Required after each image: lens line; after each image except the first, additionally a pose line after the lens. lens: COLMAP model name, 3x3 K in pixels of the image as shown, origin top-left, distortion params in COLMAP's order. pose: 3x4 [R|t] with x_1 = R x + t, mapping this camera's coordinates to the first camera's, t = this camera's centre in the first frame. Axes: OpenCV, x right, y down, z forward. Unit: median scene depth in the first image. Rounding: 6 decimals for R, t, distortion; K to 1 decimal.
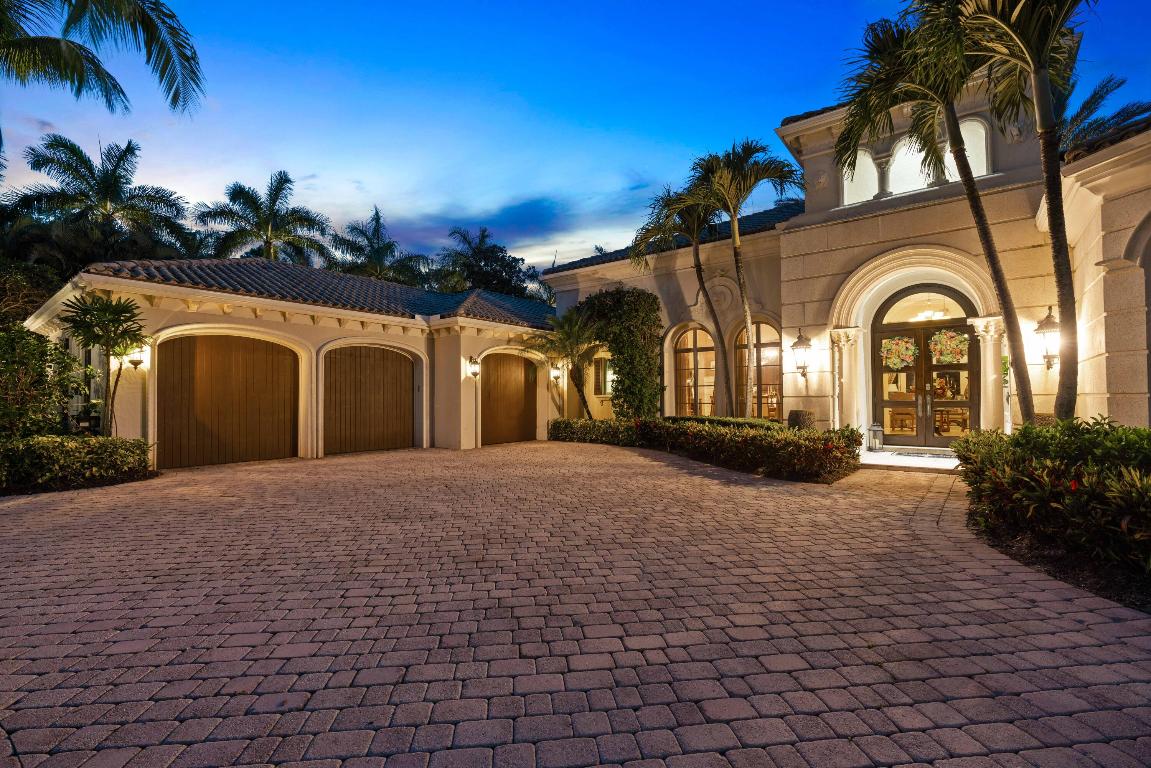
lens RADIAL K [[509.9, 0, 575.4], [0, 509.9, 380.8], [0, 0, 1]] dist [-0.000650, 0.000318]
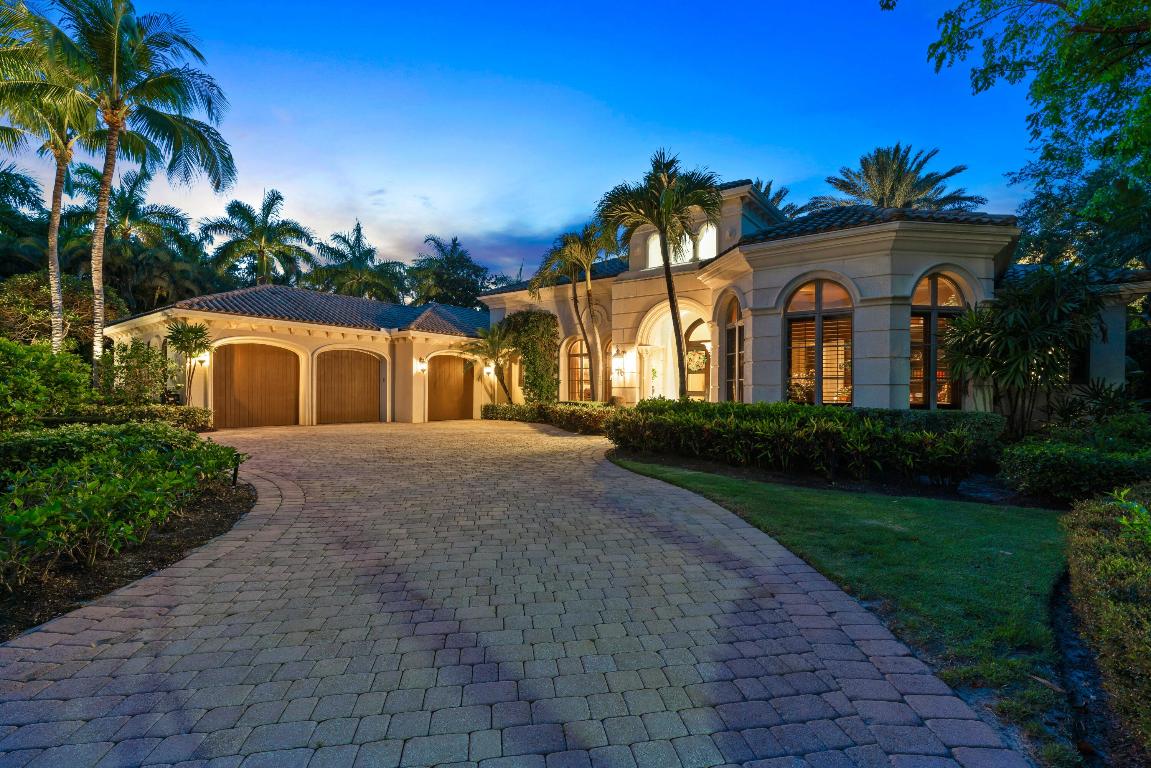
lens RADIAL K [[509.7, 0, 575.5], [0, 509.7, 384.0], [0, 0, 1]] dist [0.001451, 0.000345]
pose [[0.999533, 0.012079, 0.028072, 0.189718], [-0.012598, 0.999752, 0.018368, -0.006054], [-0.027843, -0.018713, 0.999437, -0.437643]]
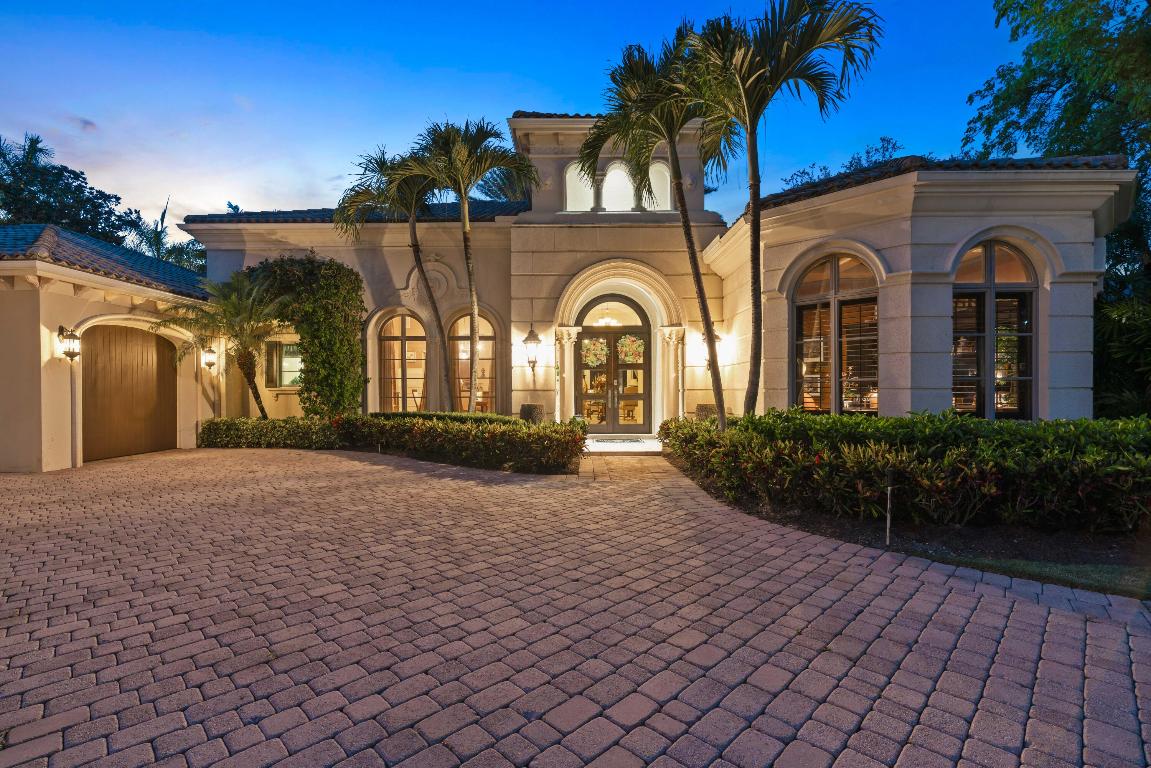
lens RADIAL K [[513.6, 0, 574.5], [0, 513.6, 391.0], [0, 0, 1]] dist [-0.013538, 0.007175]
pose [[0.794144, 0.001976, 0.607726, -0.082468], [-0.022251, 0.999419, 0.025827, 0.002614], [-0.607322, -0.034033, 0.793727, 0.092617]]
